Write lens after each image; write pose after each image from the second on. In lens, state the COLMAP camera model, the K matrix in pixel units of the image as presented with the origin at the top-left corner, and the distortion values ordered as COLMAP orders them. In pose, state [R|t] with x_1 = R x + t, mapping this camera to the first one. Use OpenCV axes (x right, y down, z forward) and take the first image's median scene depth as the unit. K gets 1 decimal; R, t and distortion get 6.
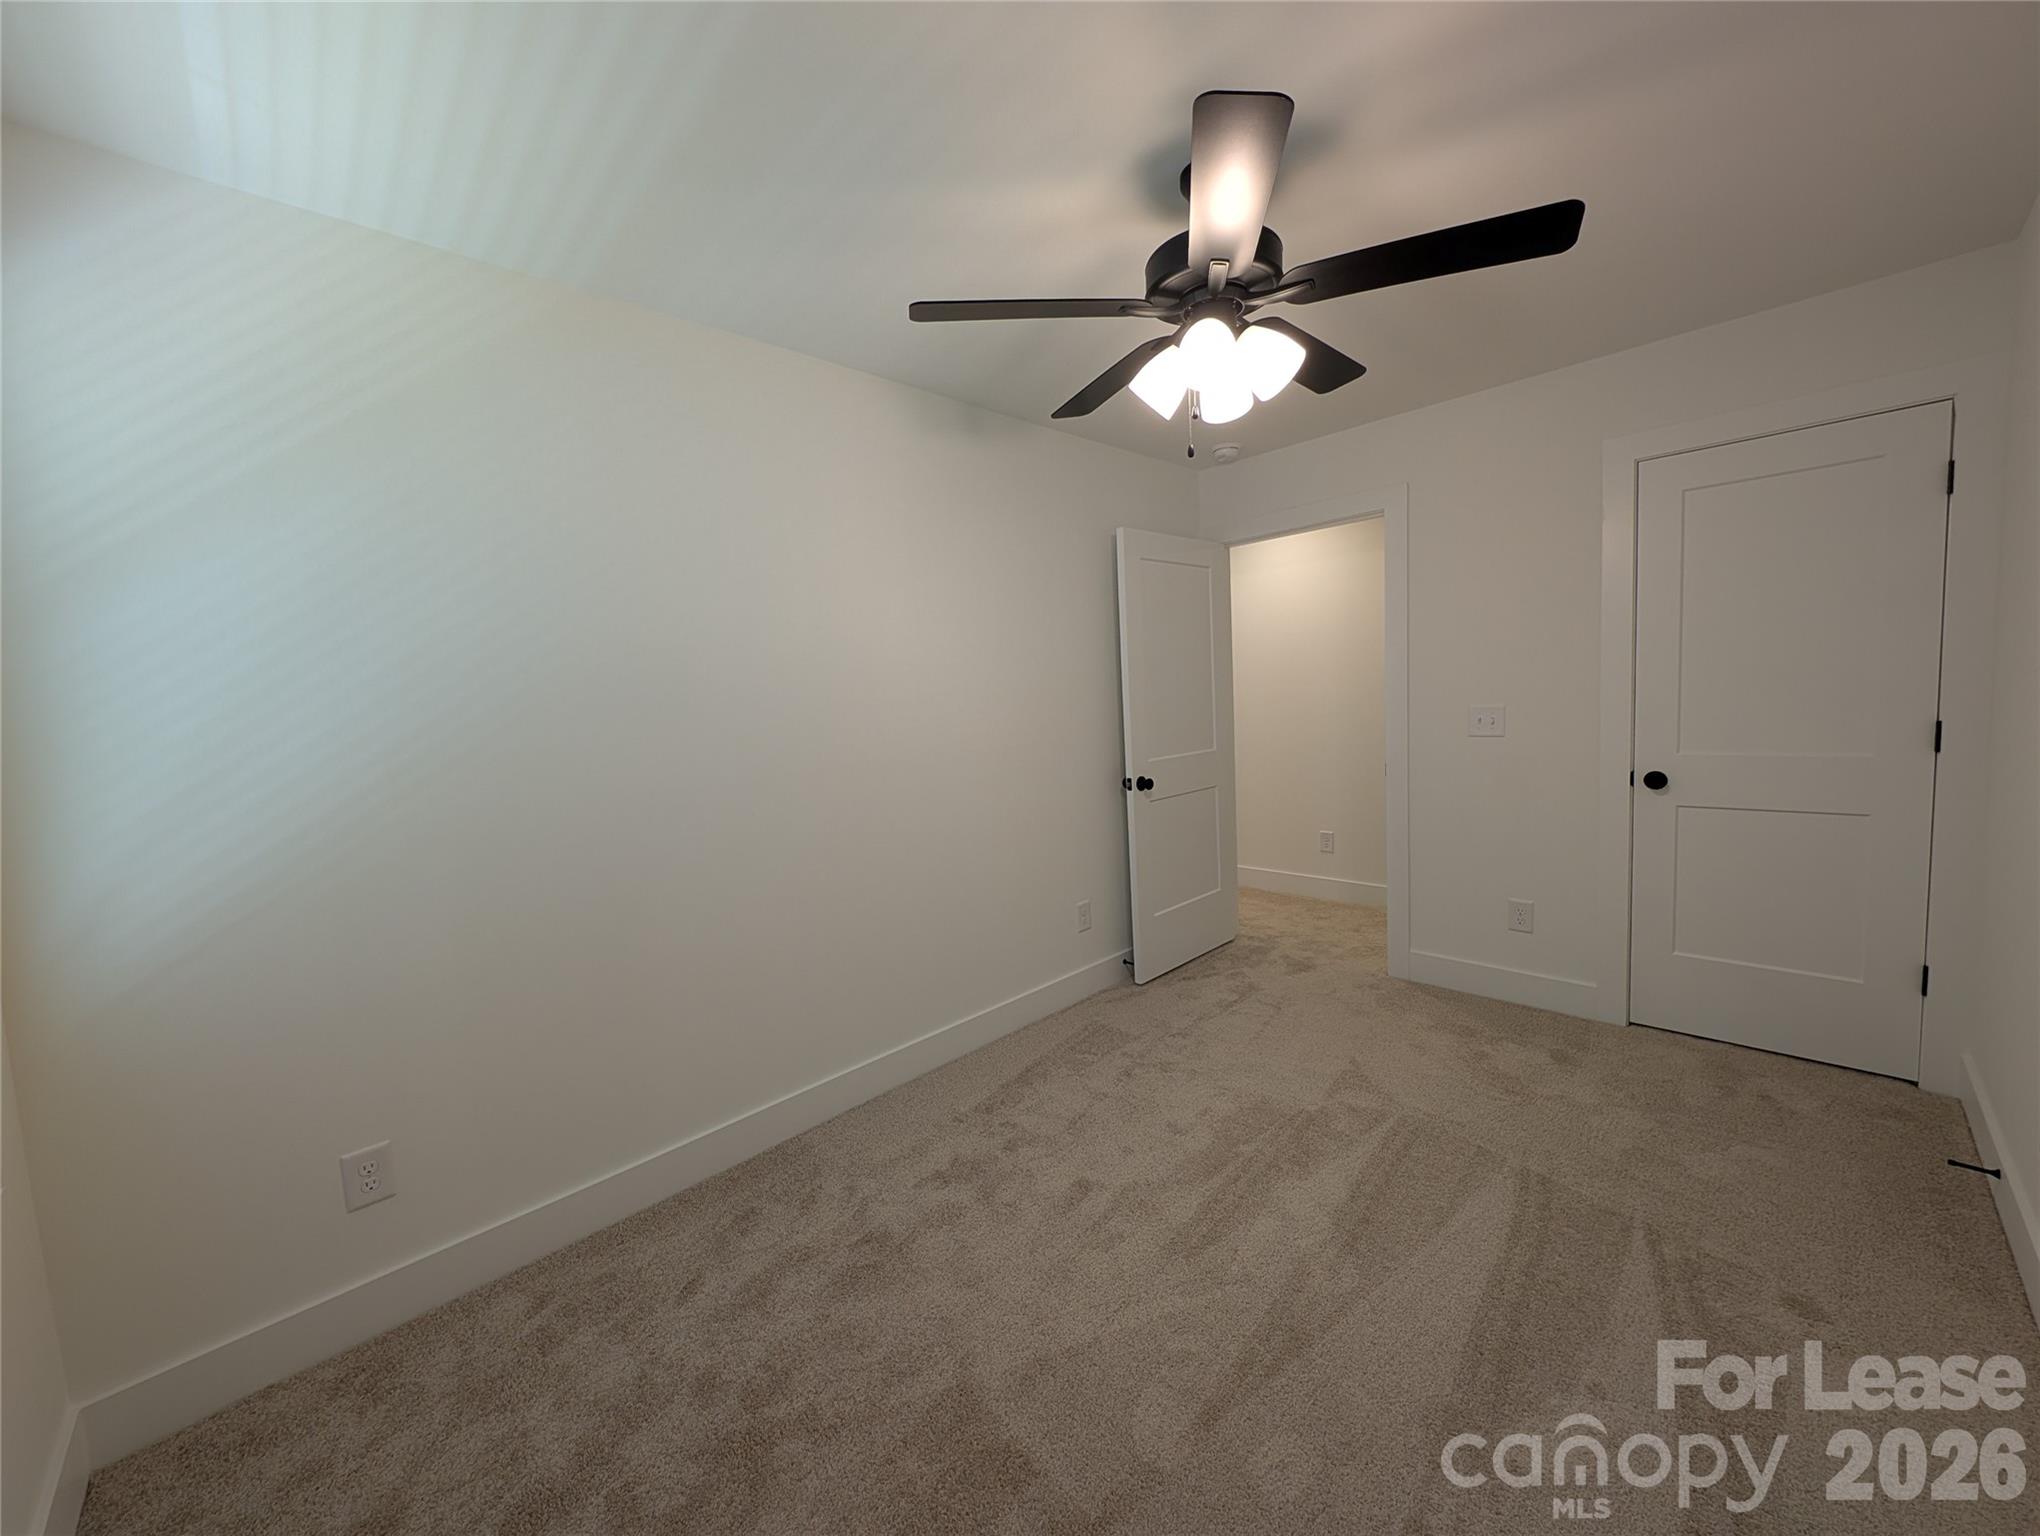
lens RADIAL K [[766.5, 0, 1020.6], [0, 766.5, 766.6], [0, 0, 1]] dist [0.014467, -0.005588]
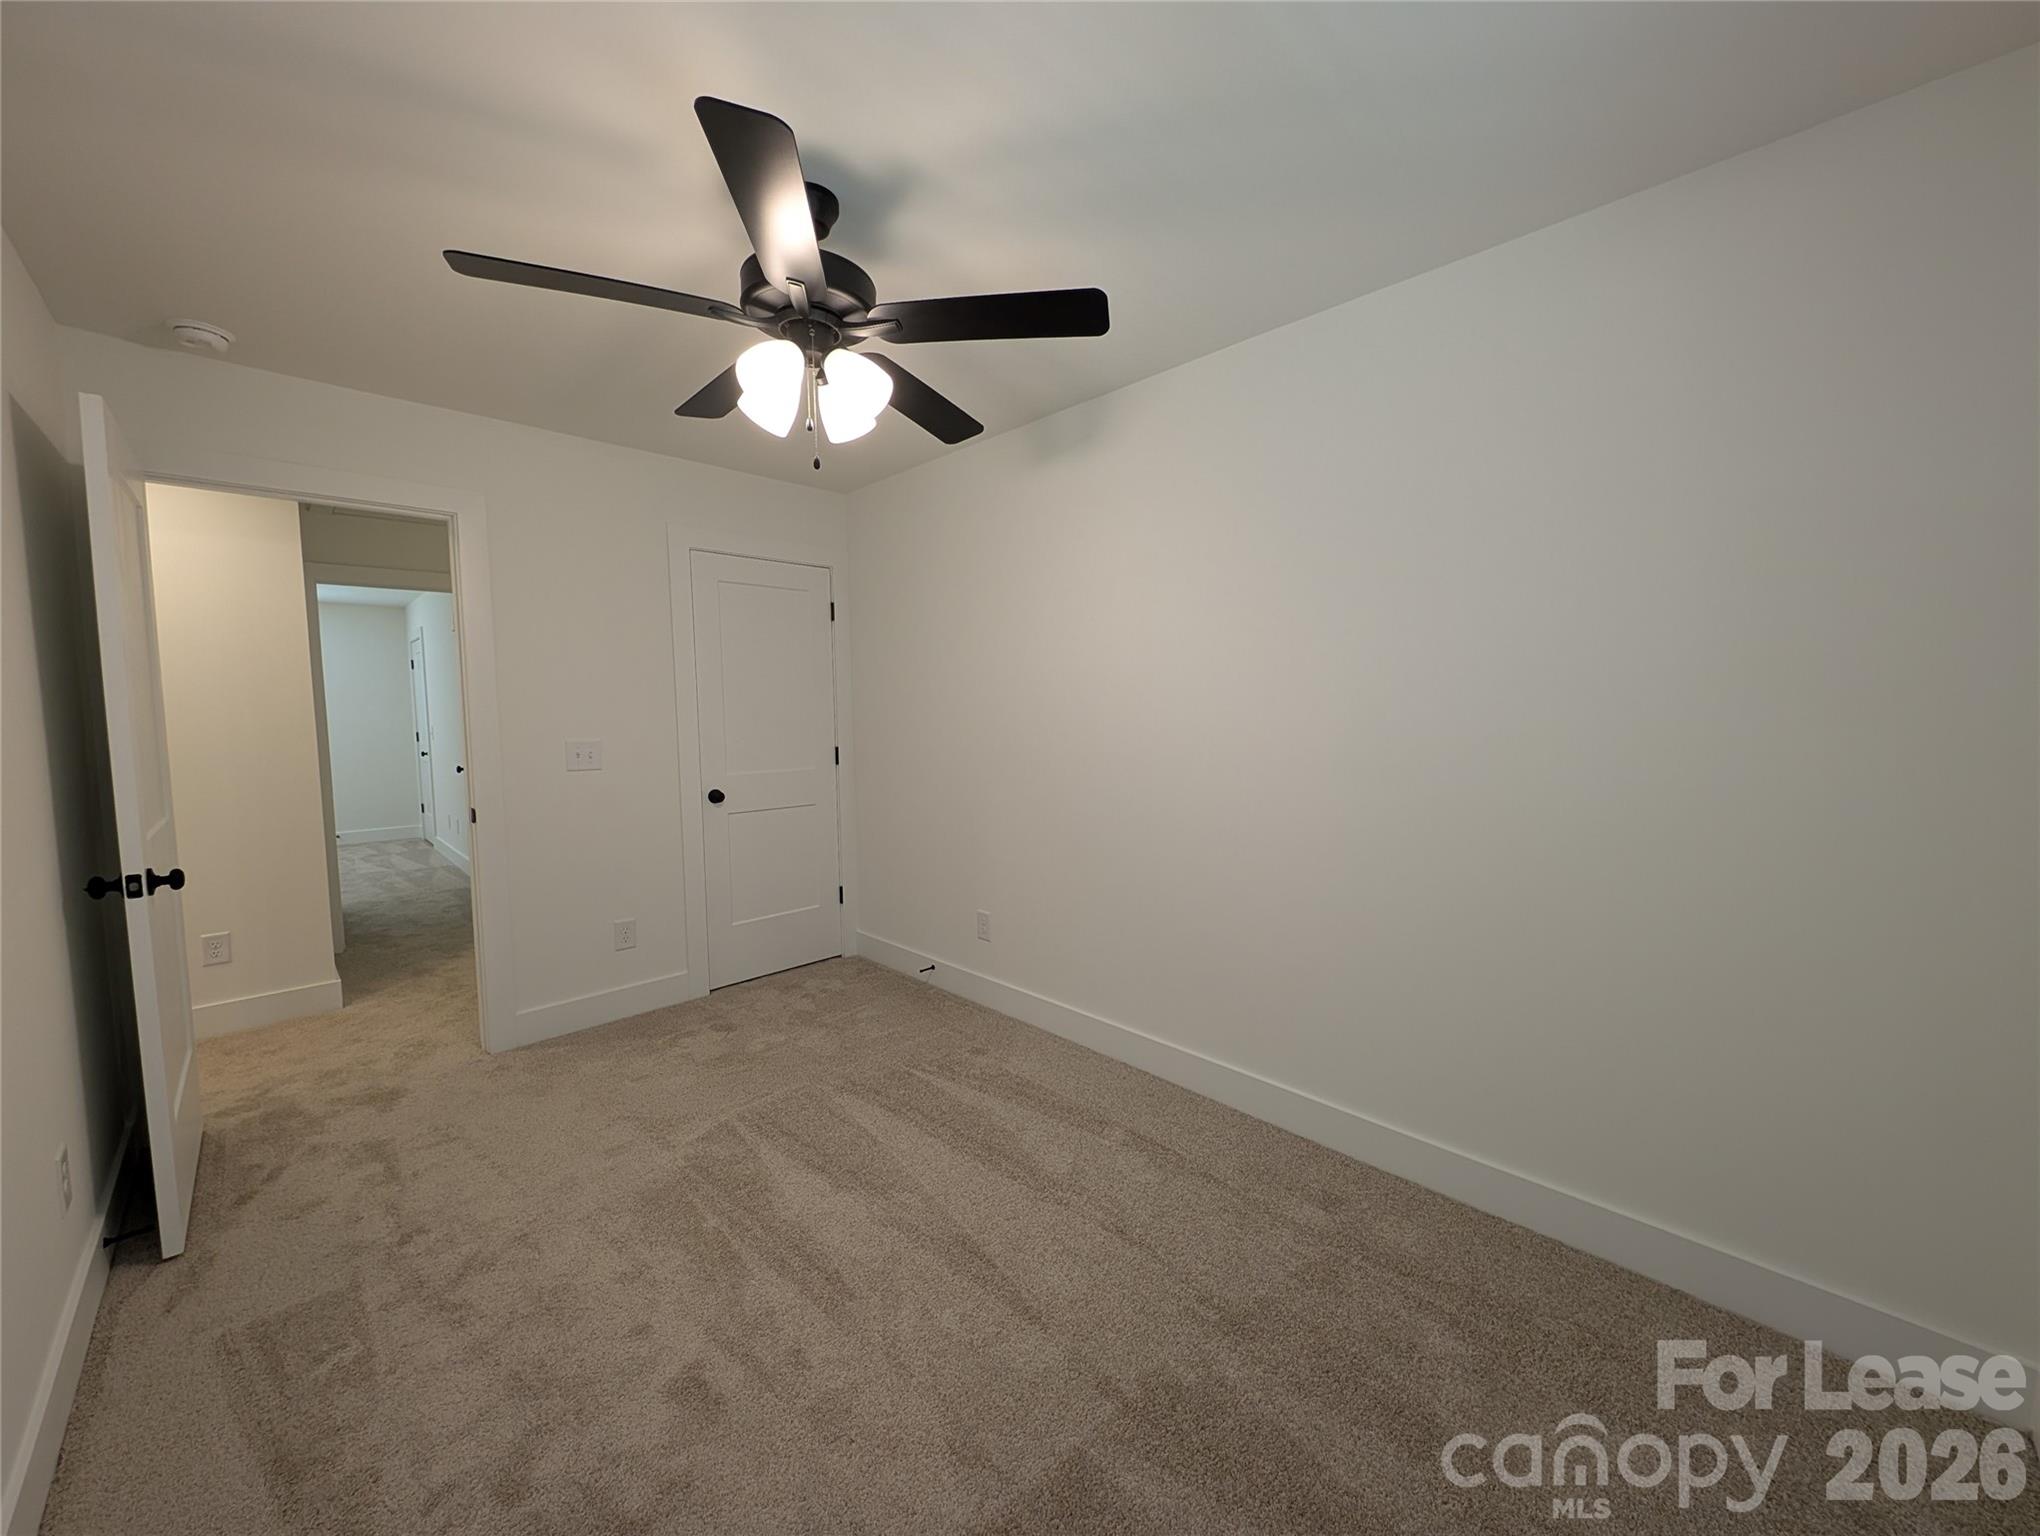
lens RADIAL K [[766.5, 0, 1020.6], [0, 766.5, 766.6], [0, 0, 1]] dist [0.014467, -0.005588]
pose [[0.000319, -0.025149, 0.999684, -0.459138], [0.100621, 0.994611, 0.024989, -0.012294], [-0.994925, 0.100581, 0.002848, 0.459993]]
